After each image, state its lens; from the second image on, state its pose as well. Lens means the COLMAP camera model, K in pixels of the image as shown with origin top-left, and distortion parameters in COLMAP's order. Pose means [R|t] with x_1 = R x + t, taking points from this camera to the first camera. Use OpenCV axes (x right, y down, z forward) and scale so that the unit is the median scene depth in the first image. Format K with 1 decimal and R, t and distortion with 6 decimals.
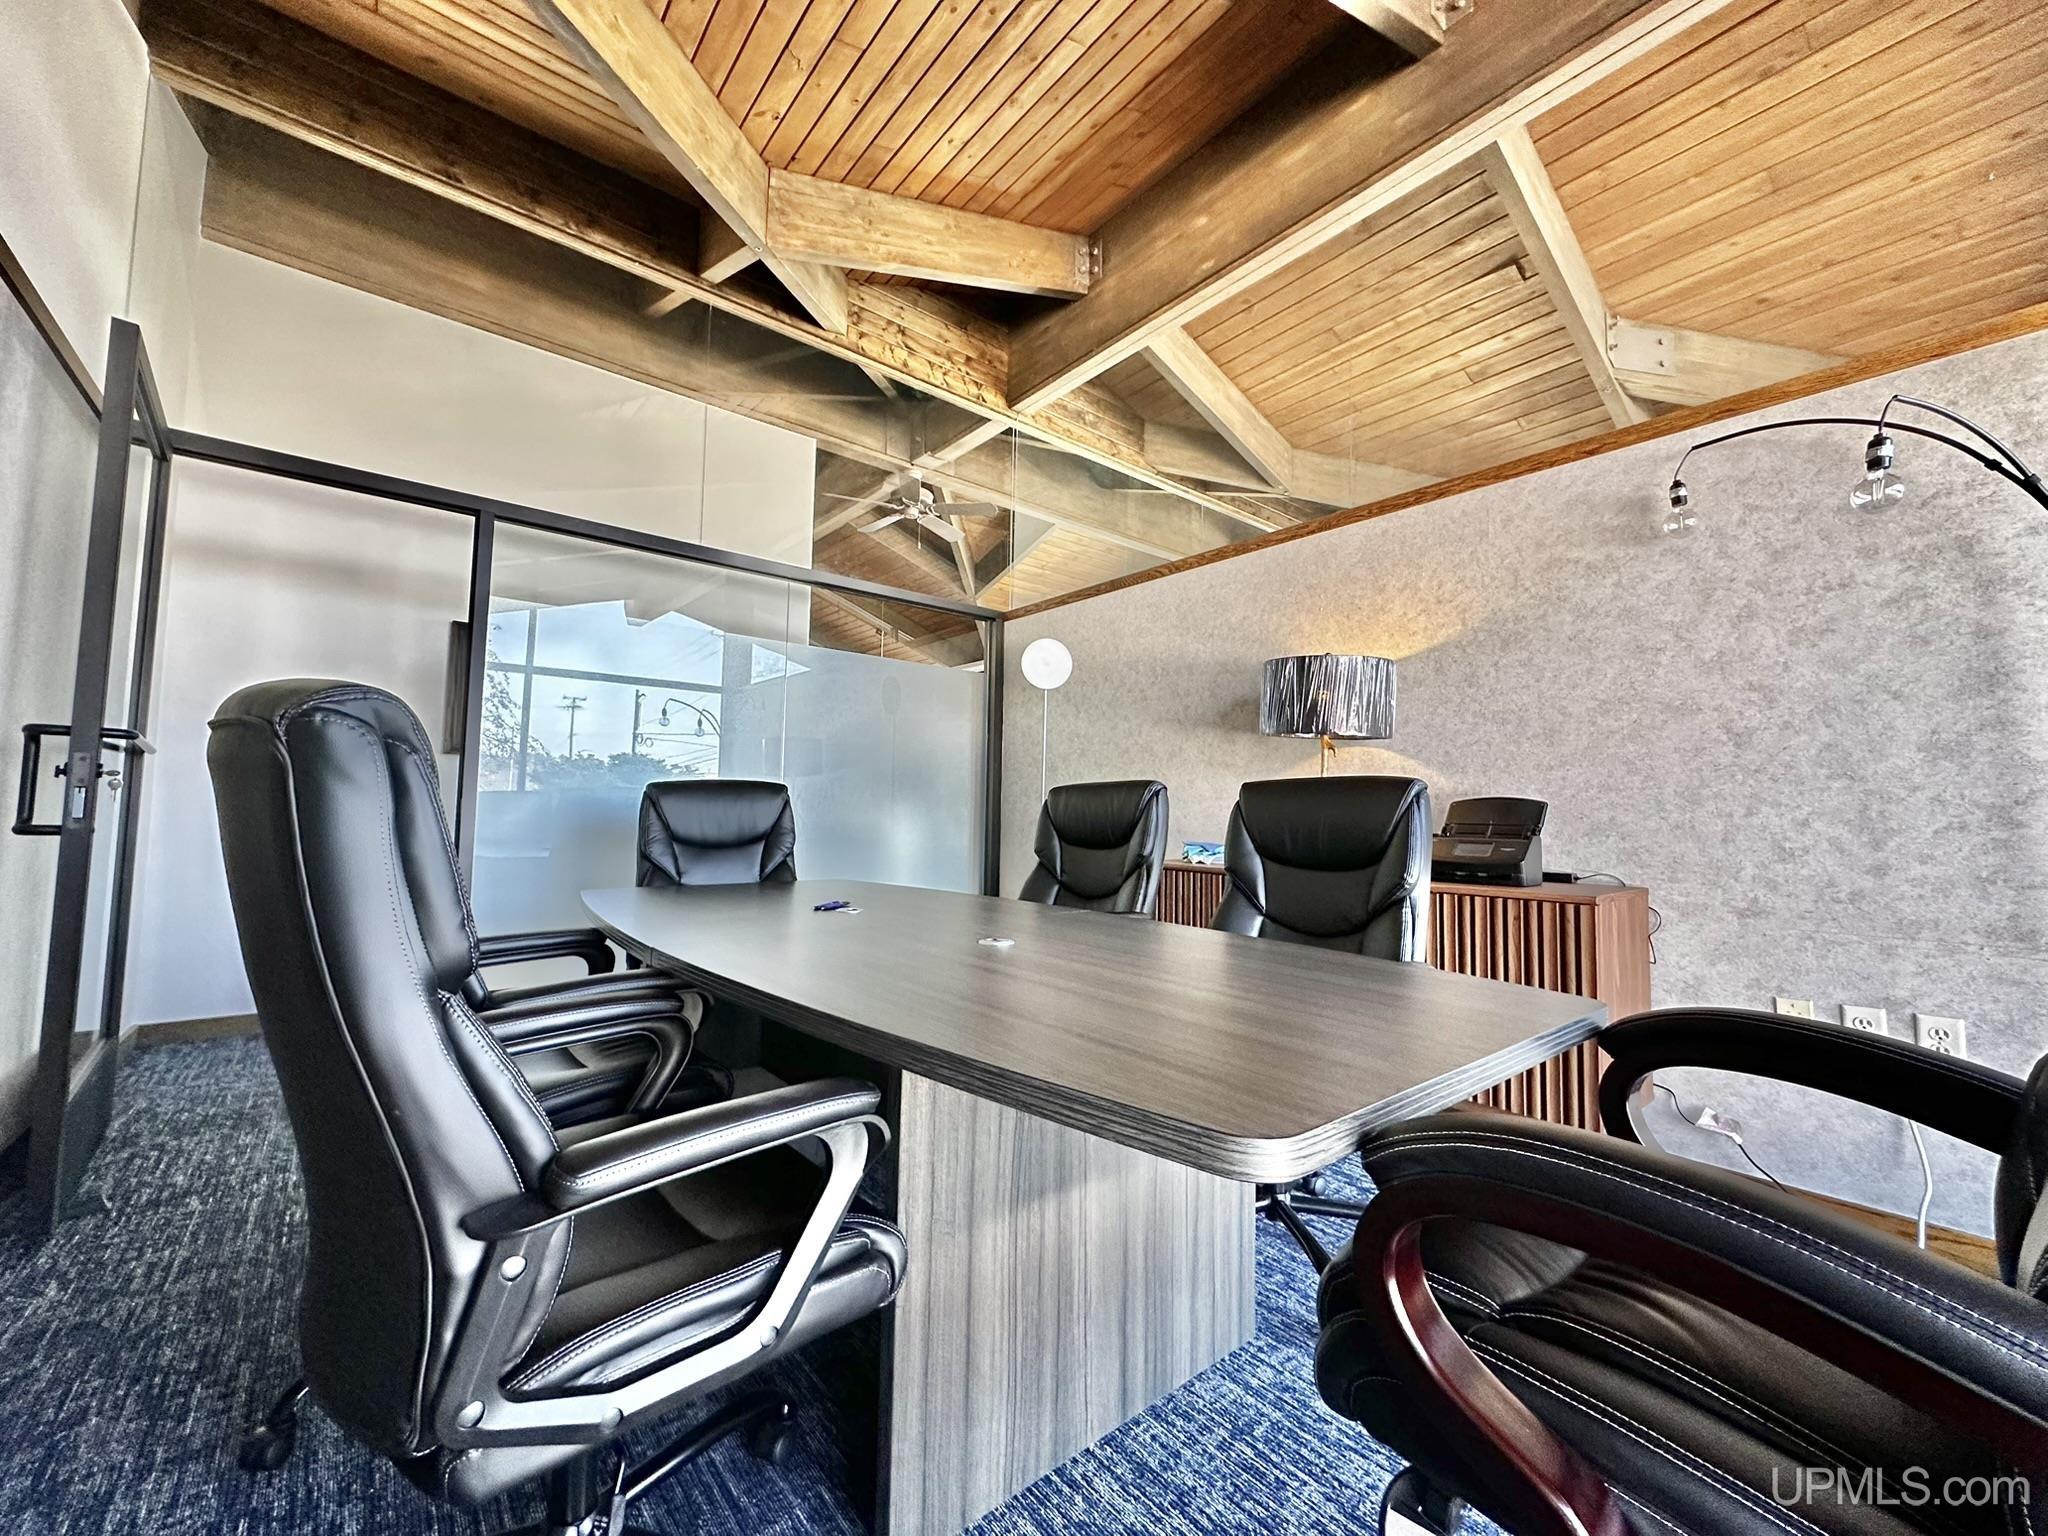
lens RADIAL K [[814.8, 0, 1020.7], [0, 814.8, 766.1], [0, 0, 1]] dist [-0.002214, 0.000144]
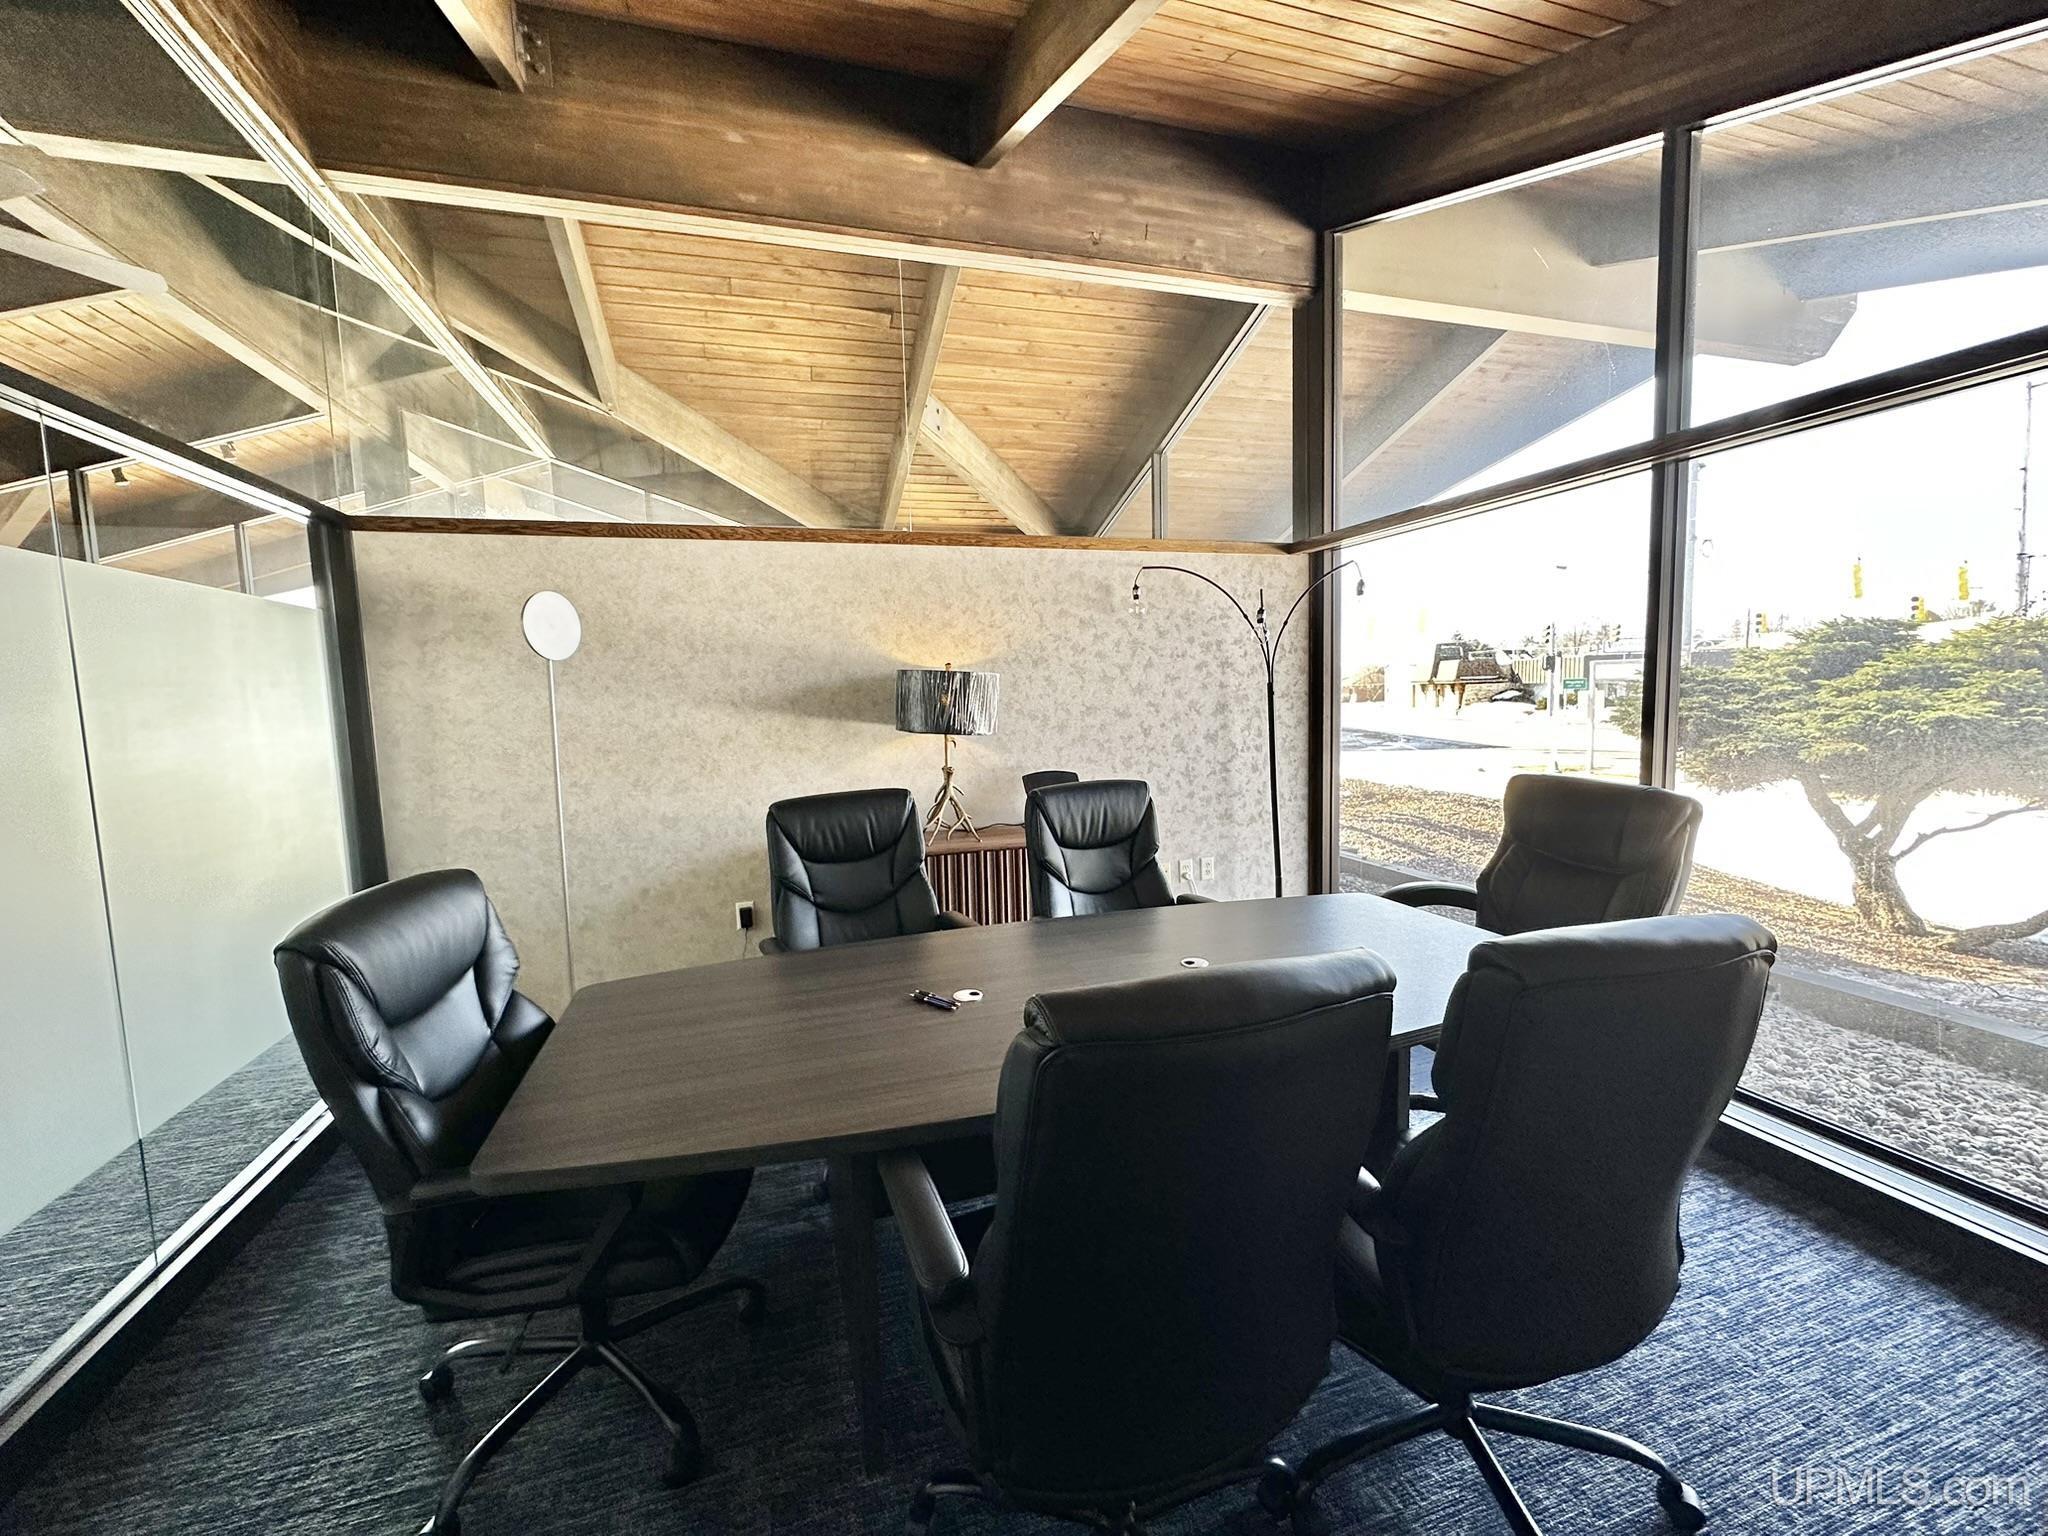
lens RADIAL K [[814.8, 0, 1020.7], [0, 814.8, 766.1], [0, 0, 1]] dist [-0.002214, 0.000144]
pose [[0.372769, -0.113743, 0.920926, -0.855930], [-0.021766, 0.991114, 0.131222, -0.174874], [-0.927669, -0.068961, 0.366981, 0.521689]]
